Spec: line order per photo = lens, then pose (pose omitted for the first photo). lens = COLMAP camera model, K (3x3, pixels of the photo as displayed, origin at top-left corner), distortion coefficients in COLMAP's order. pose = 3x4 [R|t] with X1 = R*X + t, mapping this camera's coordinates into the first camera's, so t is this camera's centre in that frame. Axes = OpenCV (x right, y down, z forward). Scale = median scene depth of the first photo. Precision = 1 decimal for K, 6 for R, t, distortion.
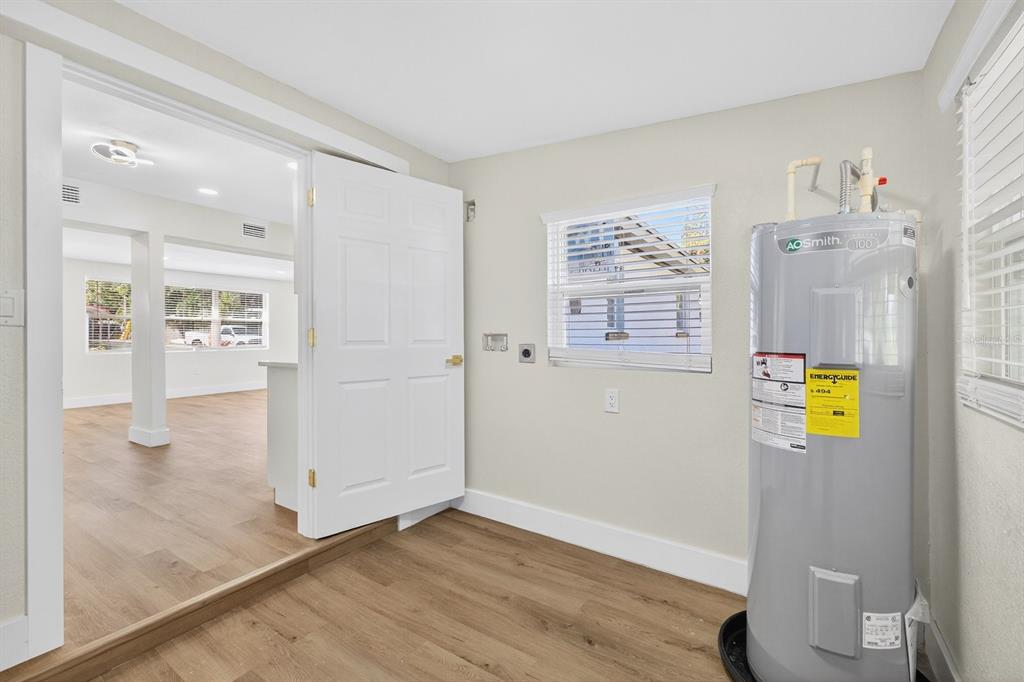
lens RADIAL K [[431.1, 0, 514.6], [0, 431.1, 333.7], [0, 0, 1]] dist [0.001522, -0.000703]
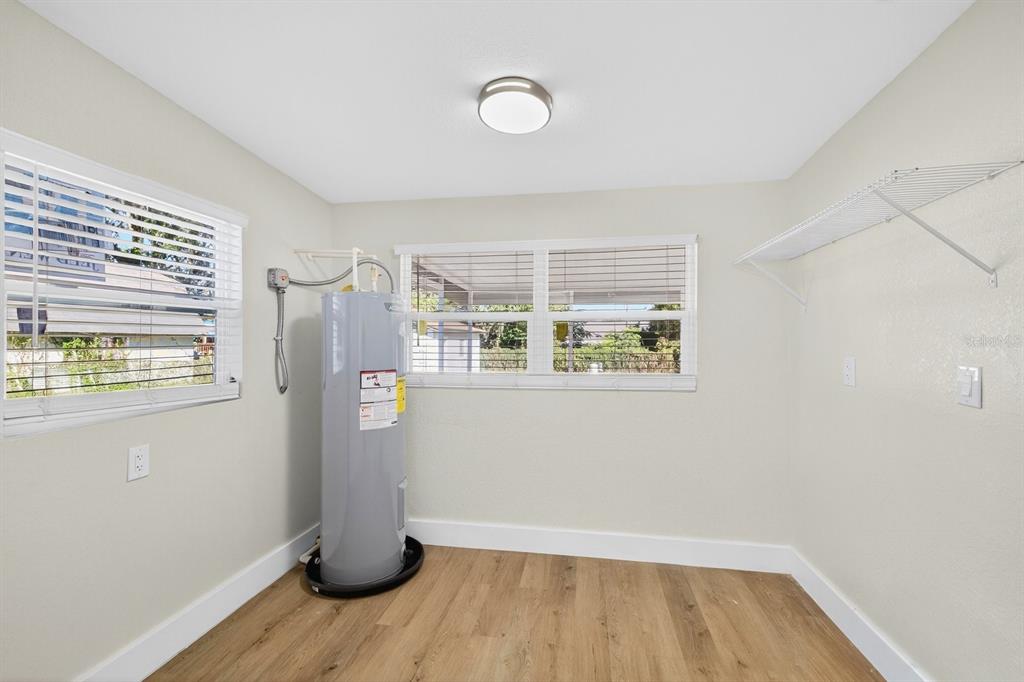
lens RADIAL K [[431.1, 0, 514.7], [0, 431.1, 341.7], [0, 0, 1]] dist [0.001522, -0.000703]
pose [[-0.399422, 0.001768, 0.916765, -0.793653], [0.002474, 0.999997, -0.000850, -0.044434], [-0.916764, 0.001928, -0.399425, 0.862971]]
